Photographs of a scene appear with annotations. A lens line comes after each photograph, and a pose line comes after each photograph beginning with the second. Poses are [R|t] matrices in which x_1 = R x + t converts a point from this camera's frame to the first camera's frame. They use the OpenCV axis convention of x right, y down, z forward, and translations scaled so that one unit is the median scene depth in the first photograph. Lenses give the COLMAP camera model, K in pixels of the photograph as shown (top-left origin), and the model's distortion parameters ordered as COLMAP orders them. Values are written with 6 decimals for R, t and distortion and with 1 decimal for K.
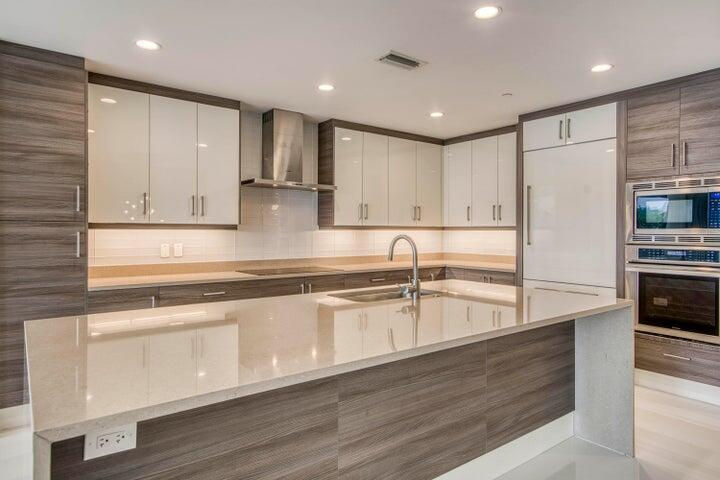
lens RADIAL K [[447.5, 0, 374.1], [0, 447.5, 230.6], [0, 0, 1]] dist [0.019751, 0.000970]
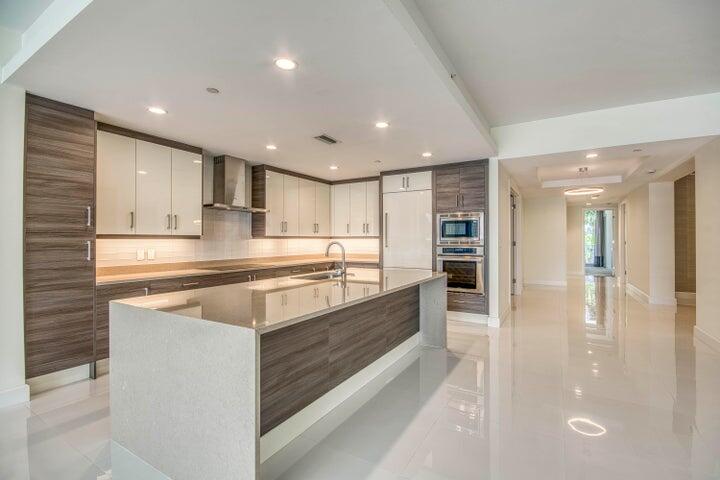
lens RADIAL K [[318.3, 0, 381.4], [0, 318.3, 238.3], [0, 0, 1]] dist [0.020547, -0.017346]
pose [[0.923076, -0.002591, 0.384609, -0.213691], [0.003557, 0.999992, -0.001801, -0.001020], [-0.384601, 0.003030, 0.923078, -0.190741]]
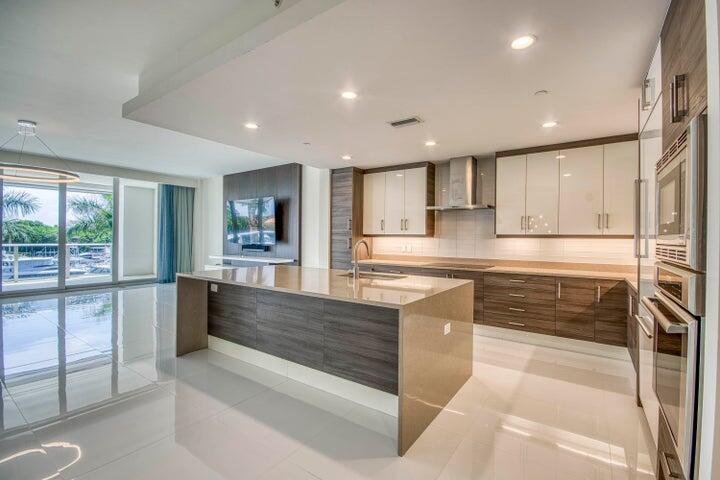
lens RADIAL K [[318.3, 0, 381.4], [0, 318.3, 238.3], [0, 0, 1]] dist [0.020547, -0.017346]
pose [[0.316447, 0.003752, -0.948603, 1.016734], [-0.009317, 0.999956, 0.000847, 0.001219], [0.948564, 0.008570, 0.316468, 0.590190]]
